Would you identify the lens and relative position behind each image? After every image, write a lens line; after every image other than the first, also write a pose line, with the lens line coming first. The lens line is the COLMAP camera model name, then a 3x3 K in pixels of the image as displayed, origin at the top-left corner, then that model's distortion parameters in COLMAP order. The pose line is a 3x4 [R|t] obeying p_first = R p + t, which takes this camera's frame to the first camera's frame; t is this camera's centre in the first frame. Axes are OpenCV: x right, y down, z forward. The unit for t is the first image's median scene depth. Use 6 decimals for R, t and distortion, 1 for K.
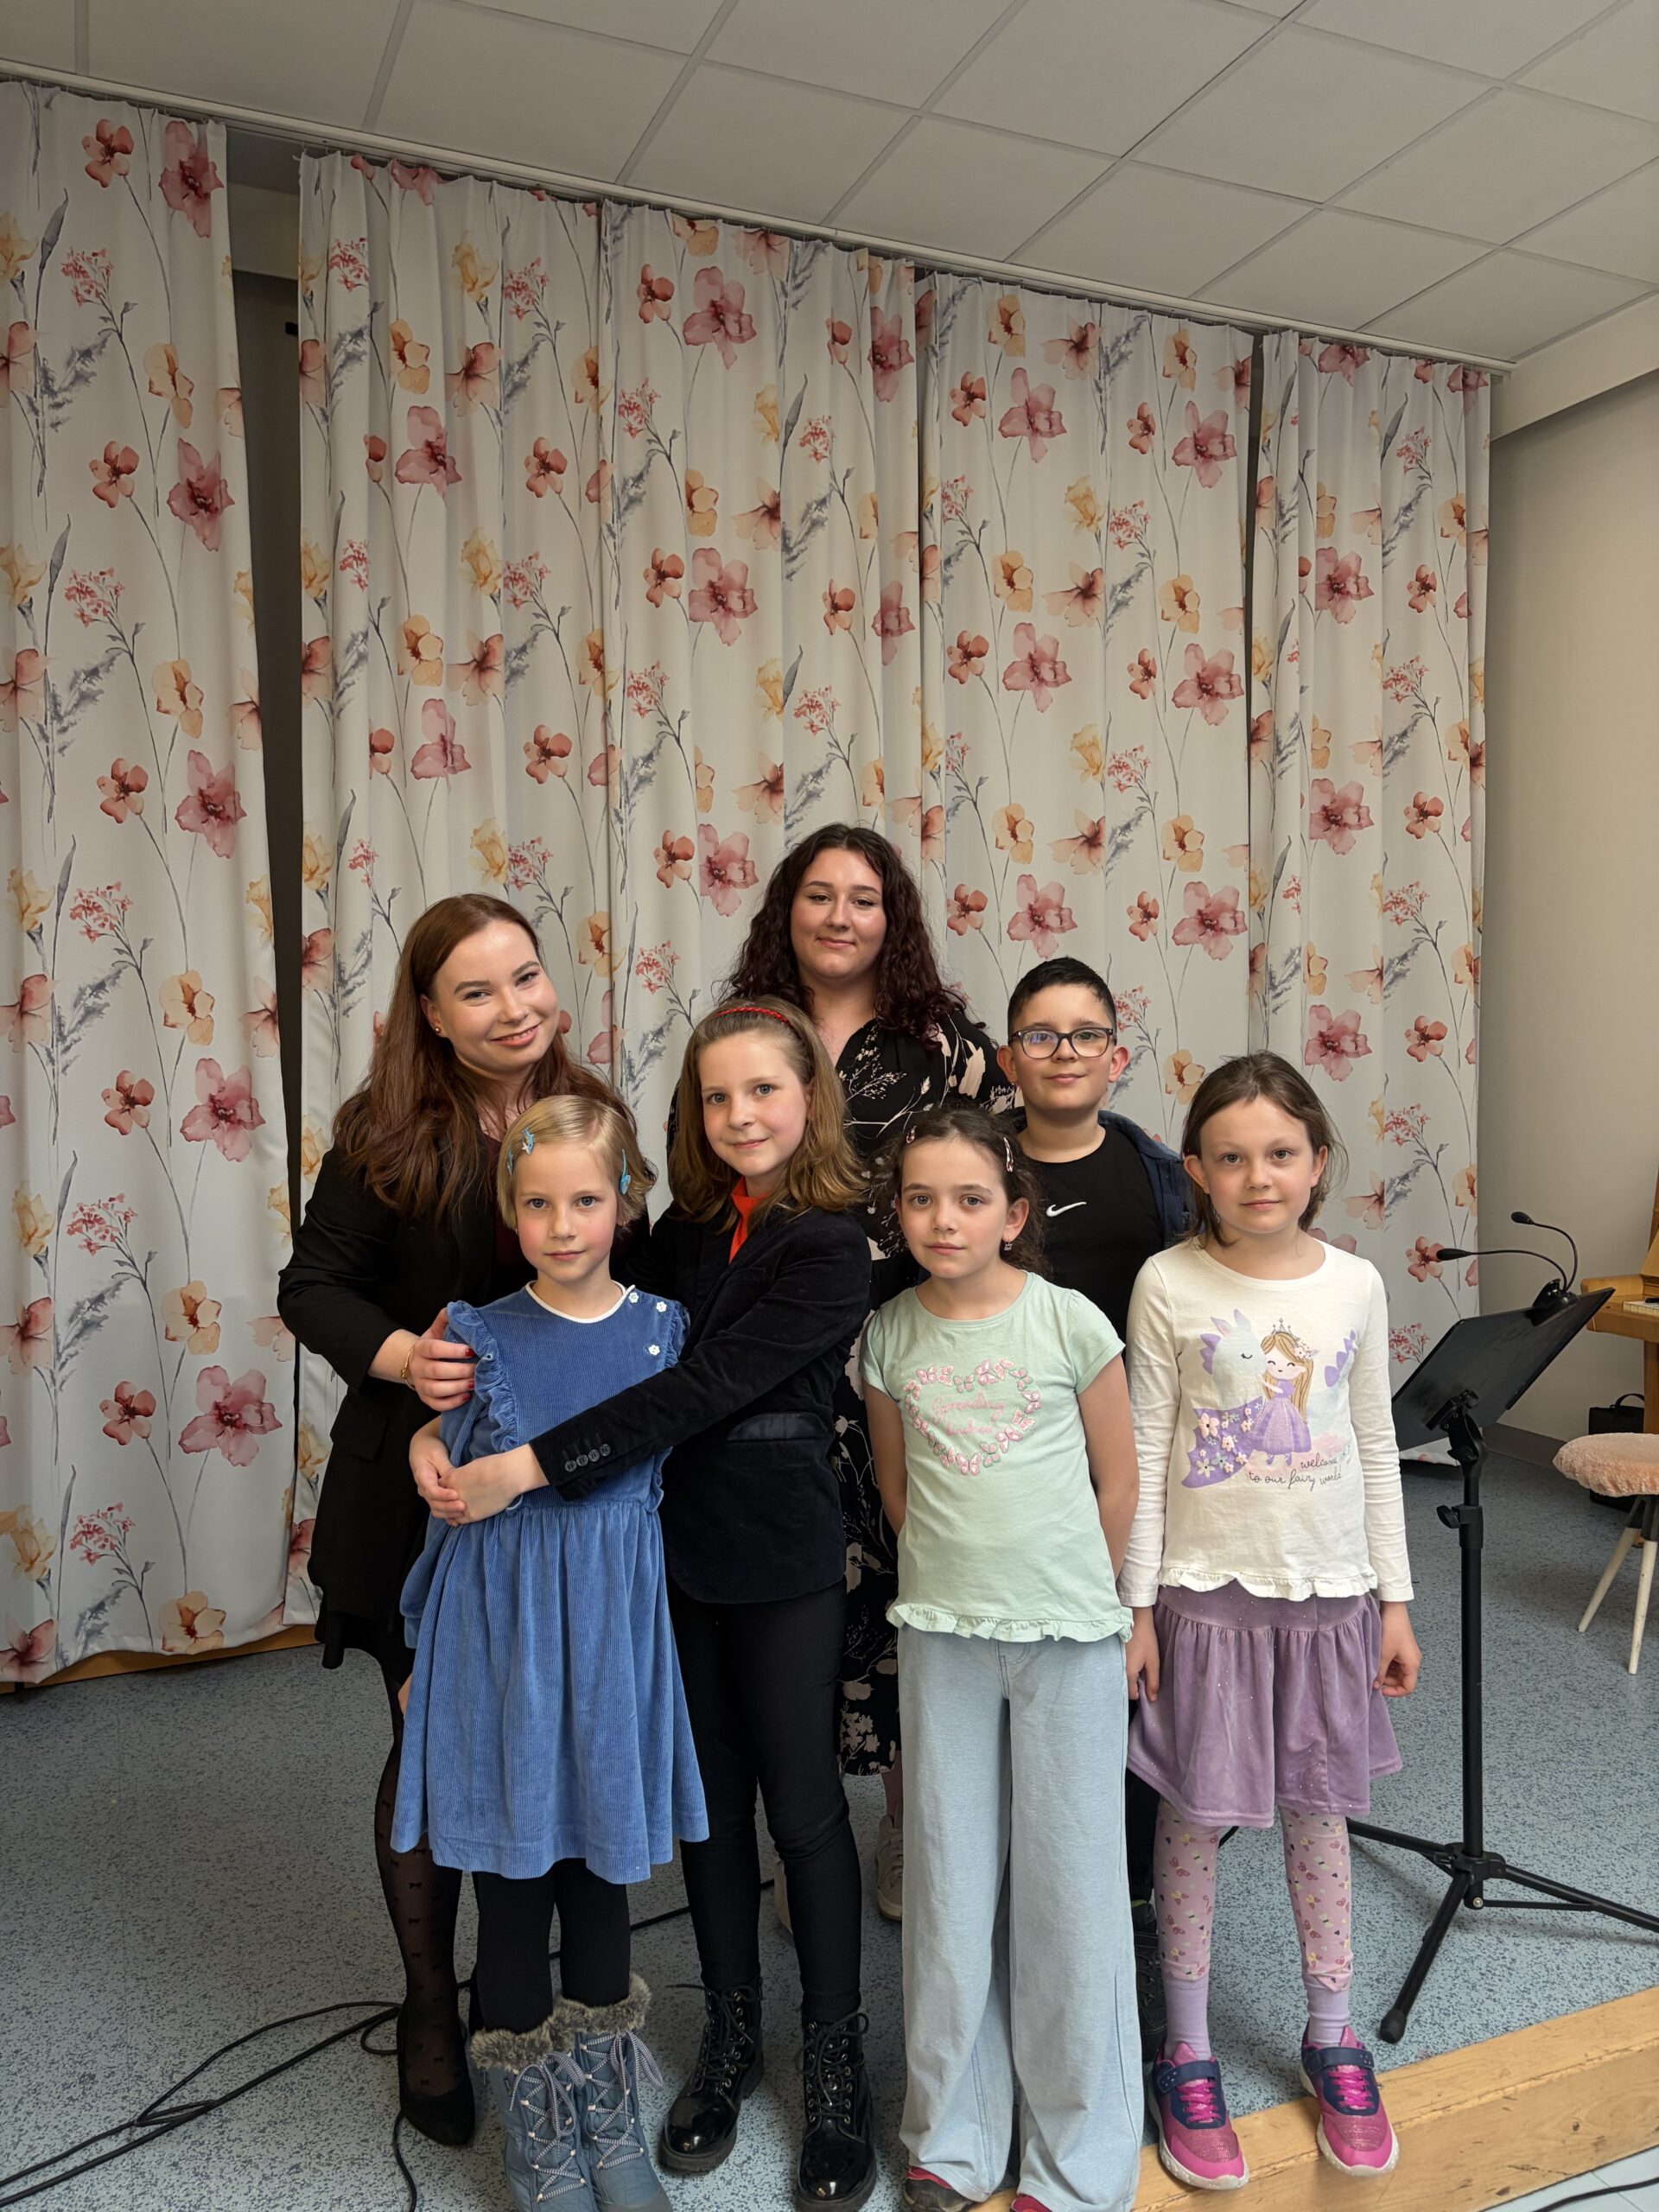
lens RADIAL K [[1693.5, 0, 838.9], [0, 1693.5, 1093.9], [0, 0, 1]] dist [0.050998, -0.039575]
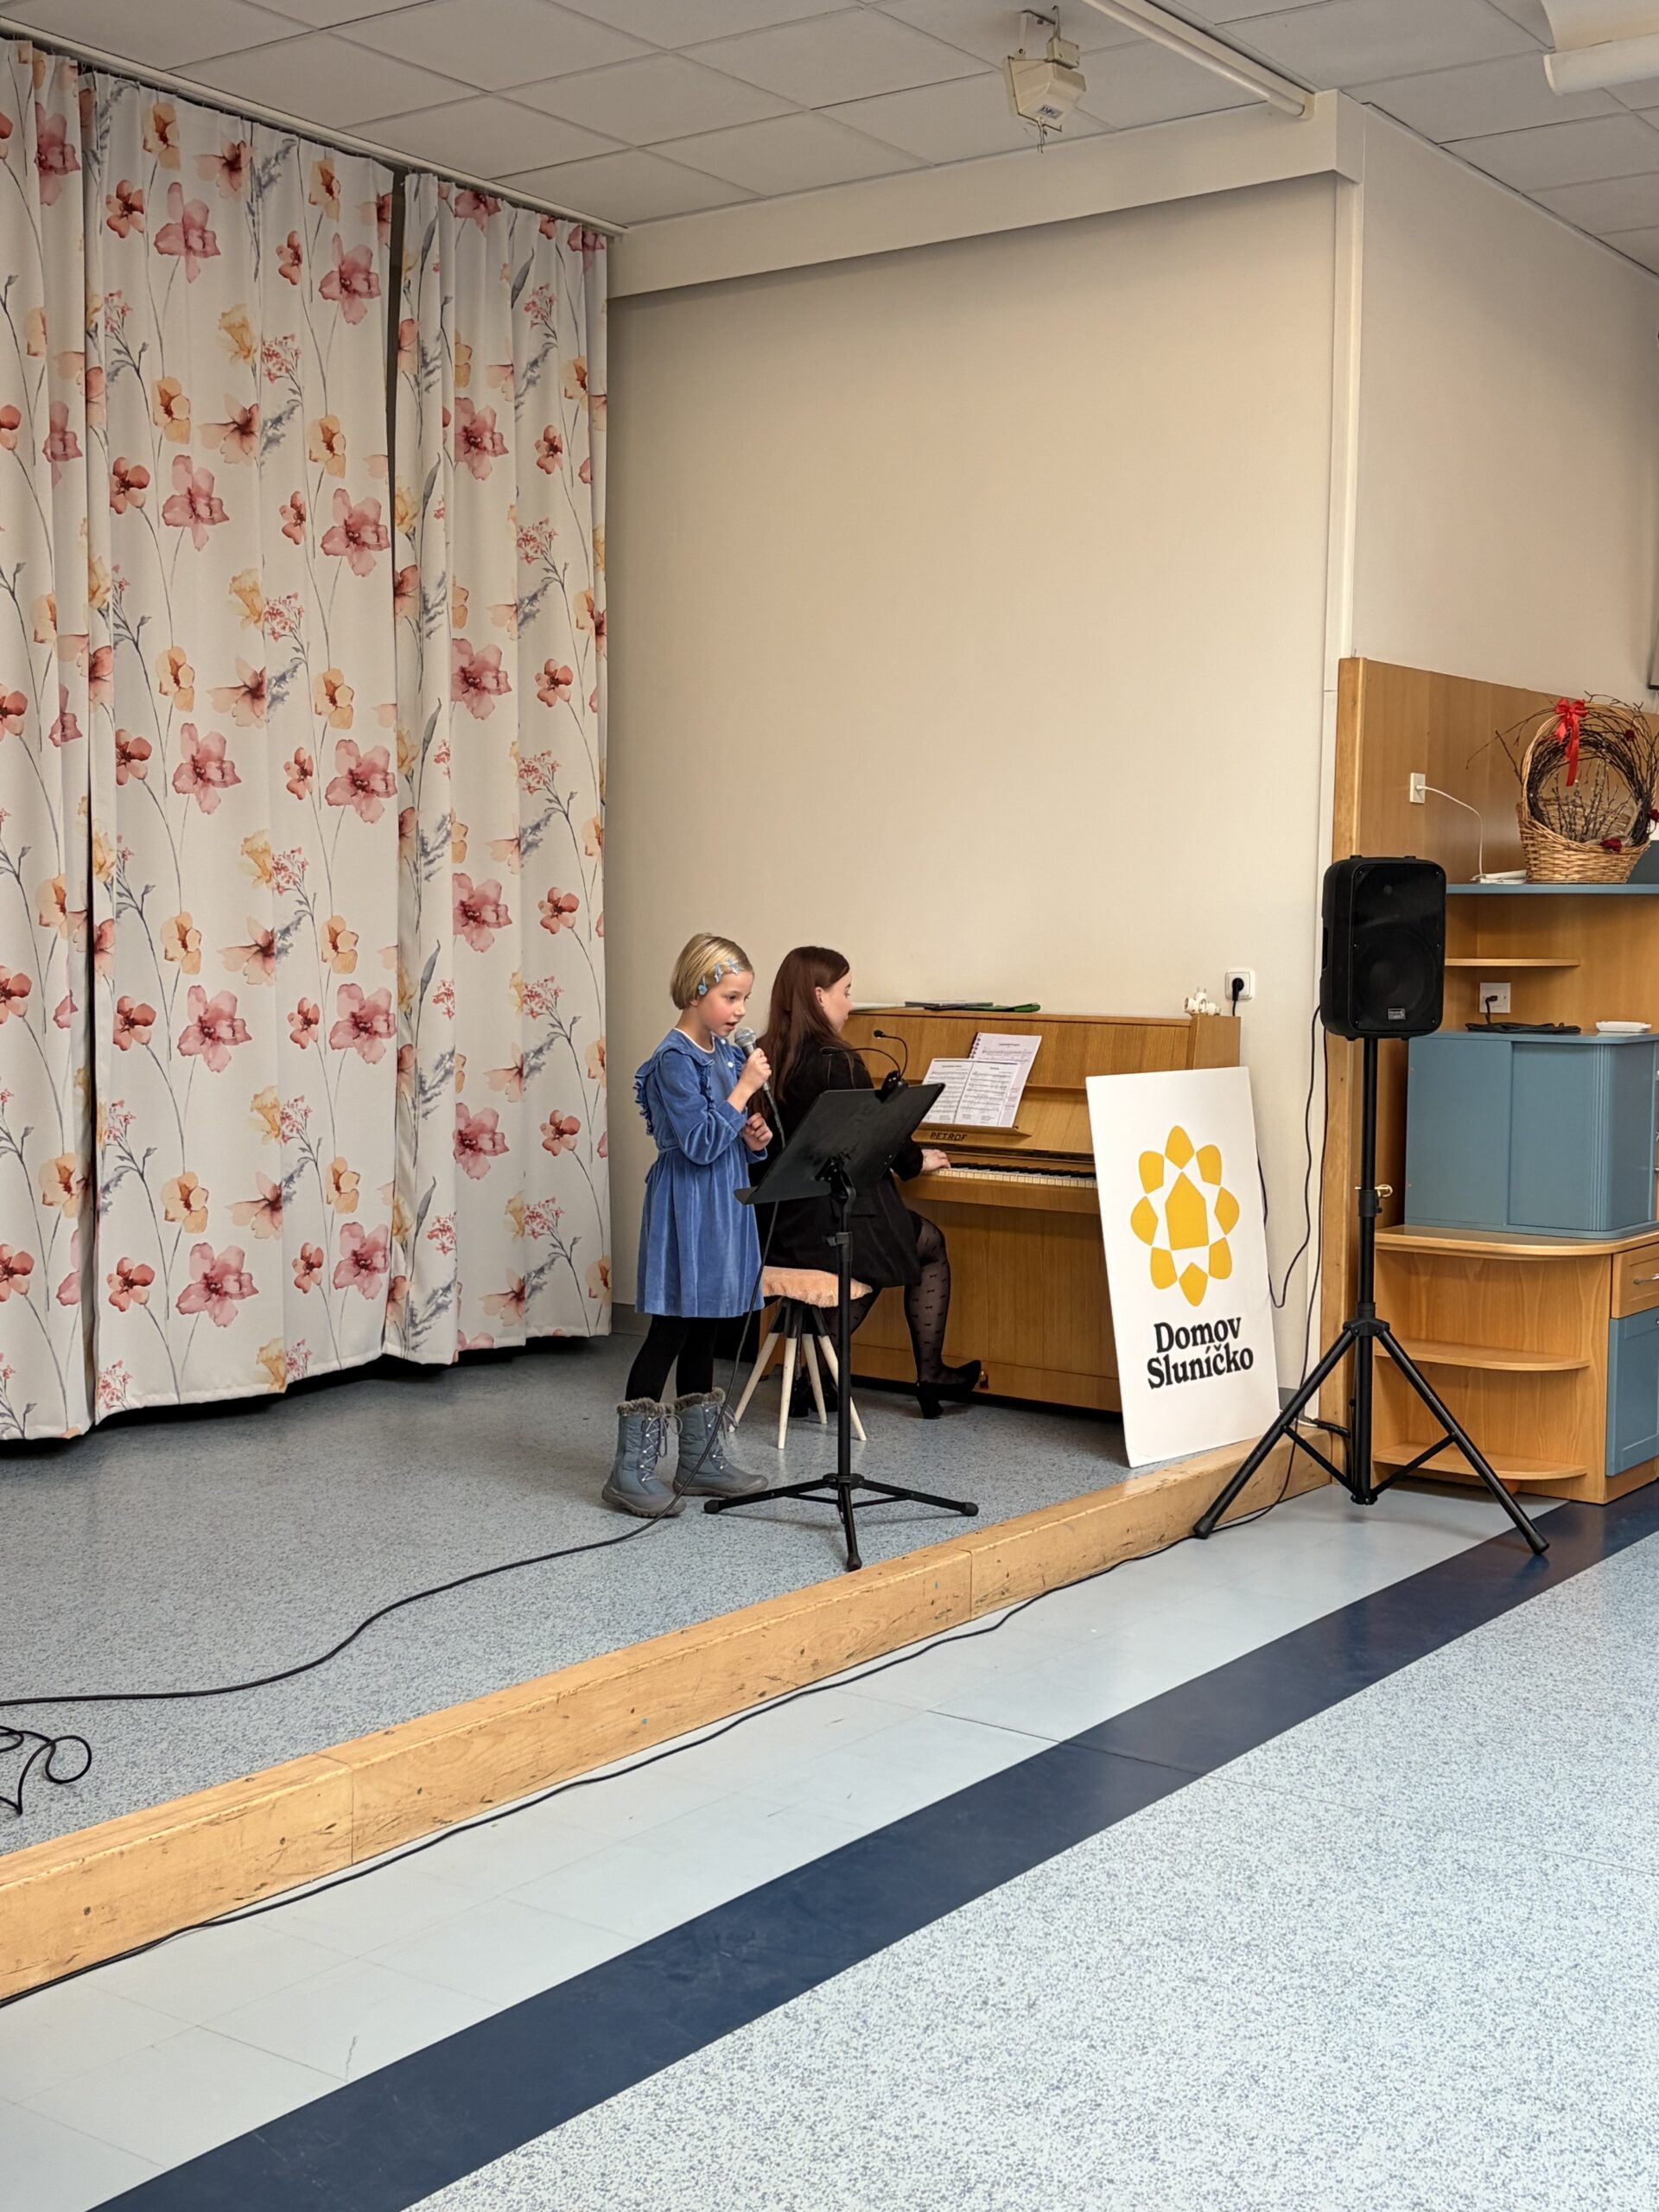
lens RADIAL K [[2658.7, 0, 874.3], [0, 2658.7, 1114.9], [0, 0, 1]] dist [0.051813, 0.000000]
pose [[0.855338, -0.022182, 0.517595, -0.334065], [0.003455, 0.999305, 0.037118, 0.033119], [-0.518058, -0.029960, 0.854820, -0.465344]]
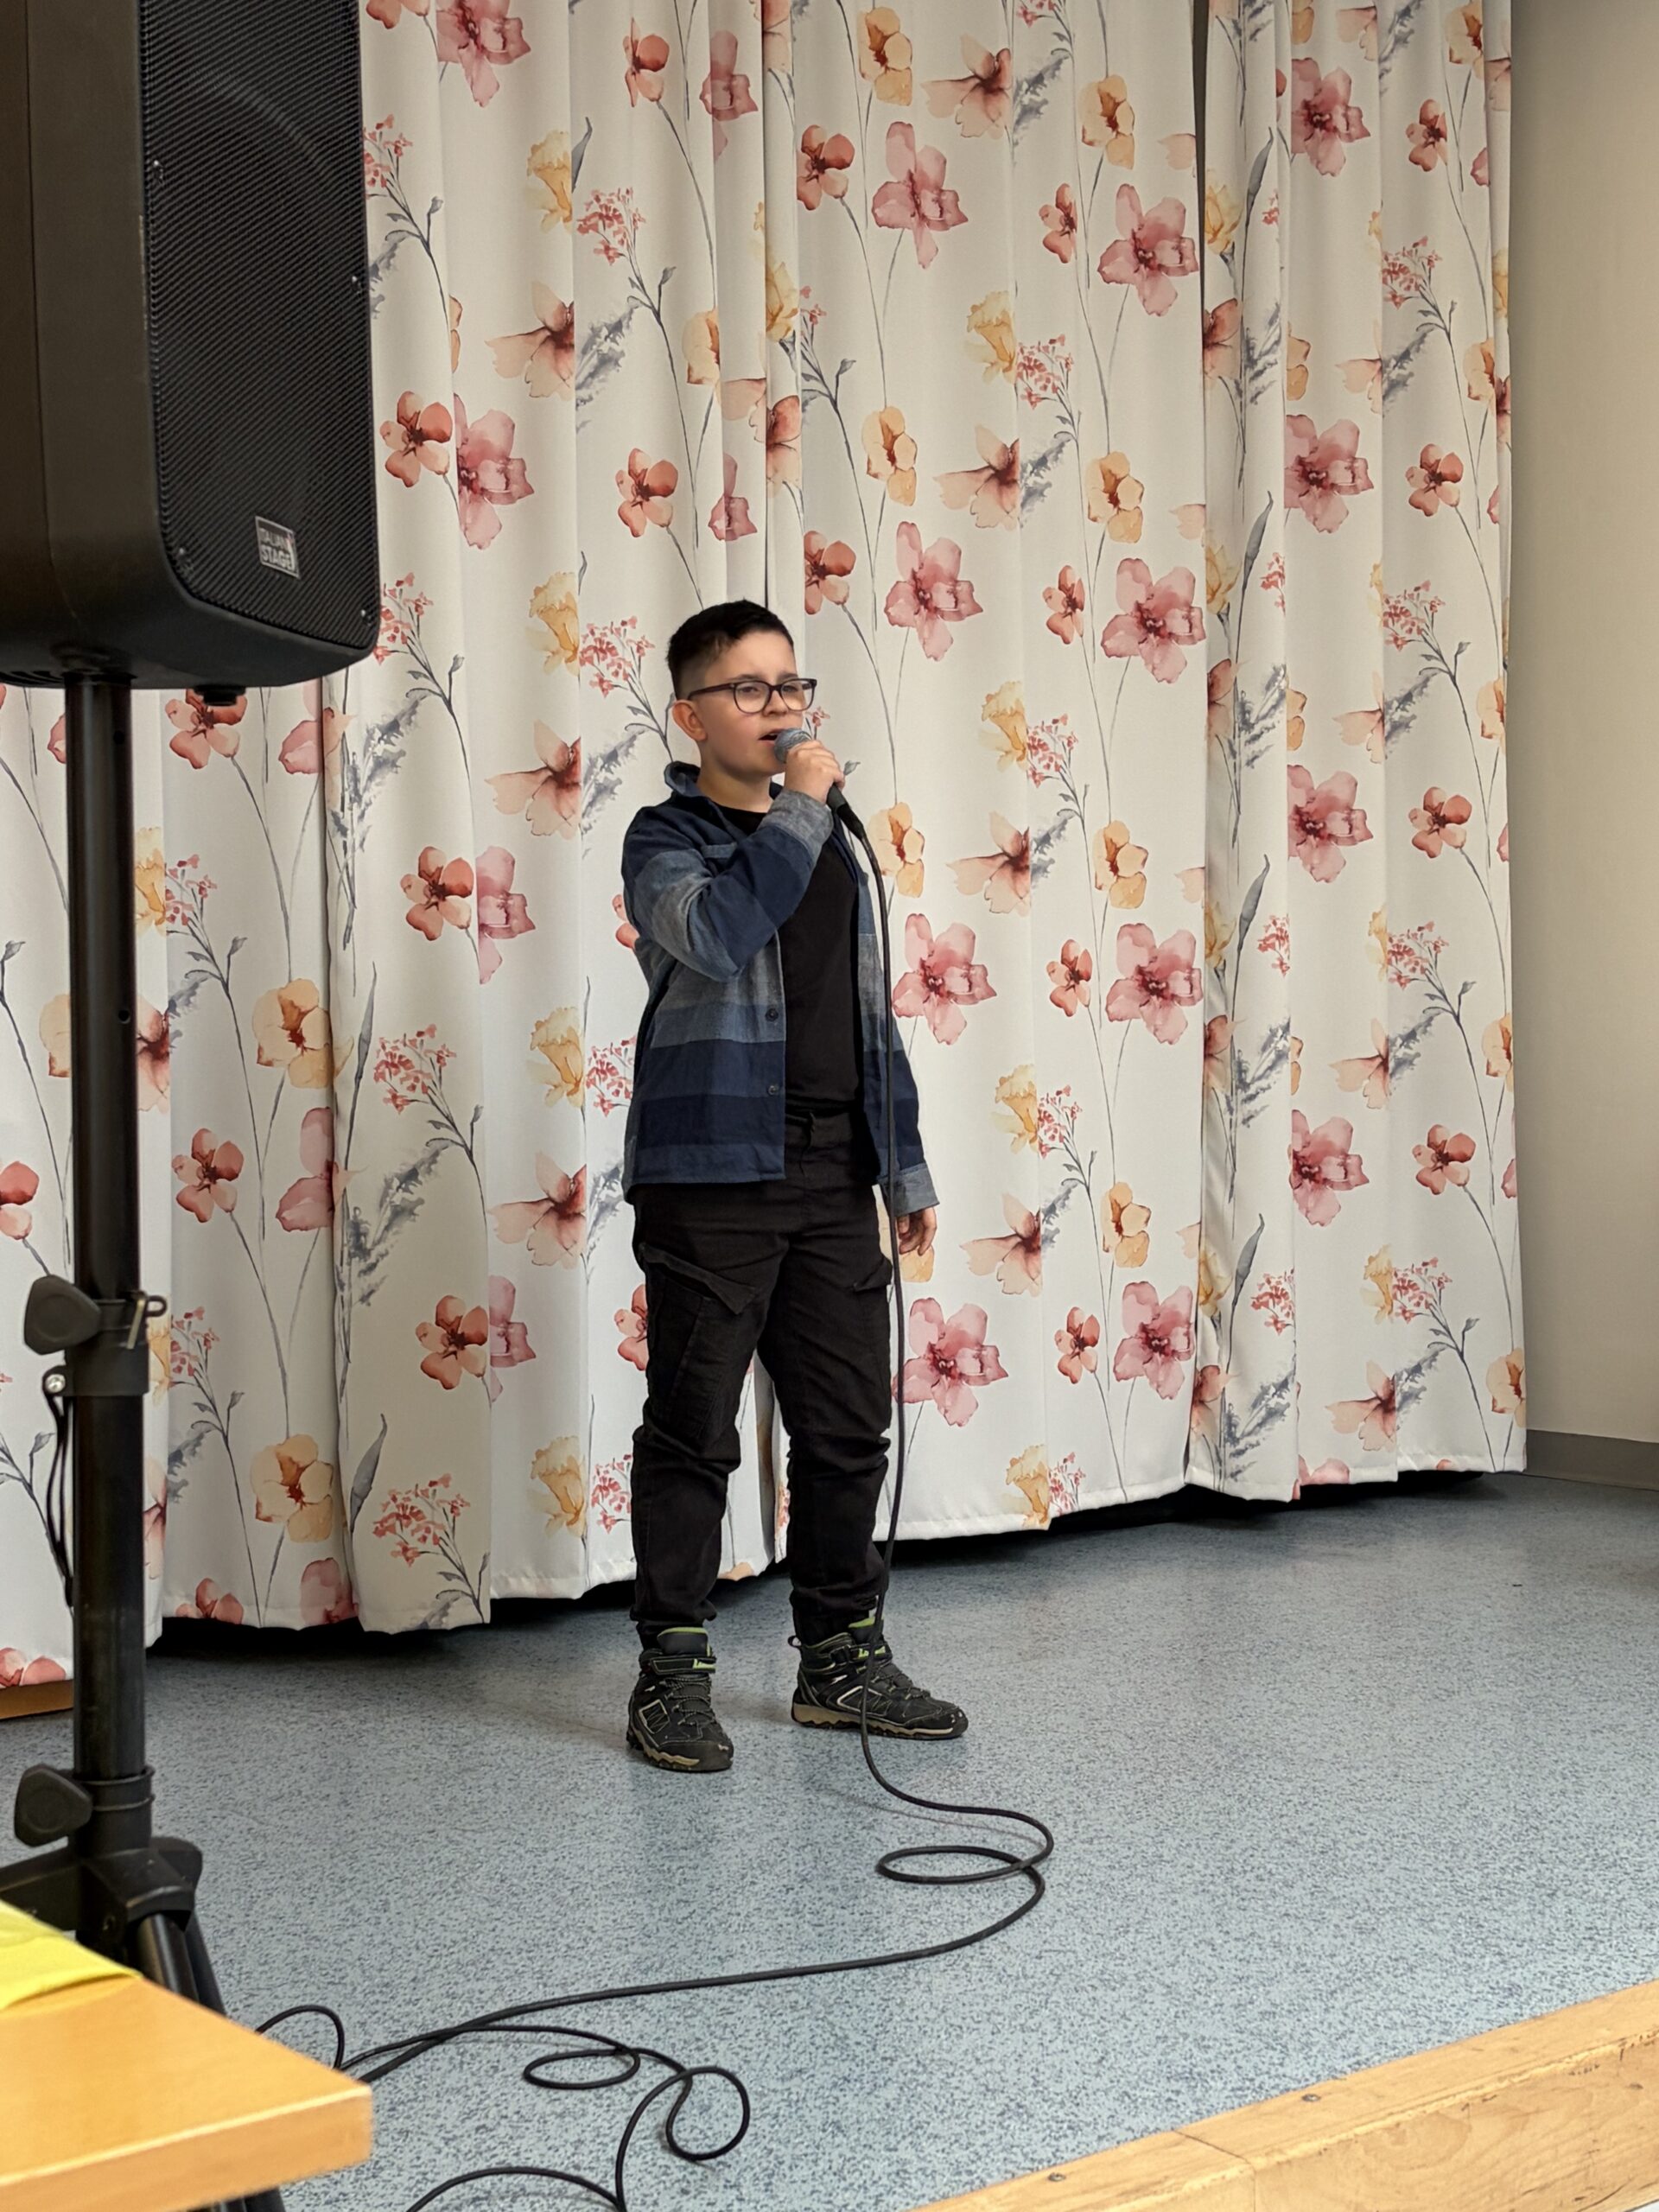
lens RADIAL K [[3138.7, 0, 810.3], [0, 3138.7, 1141.9], [0, 0, 1]] dist [0.068996, 0.000000]
pose [[0.963798, -0.008343, 0.266503, -0.237890], [0.013166, 0.999780, -0.016314, 0.119296], [-0.266309, 0.019232, 0.963696, -0.113309]]
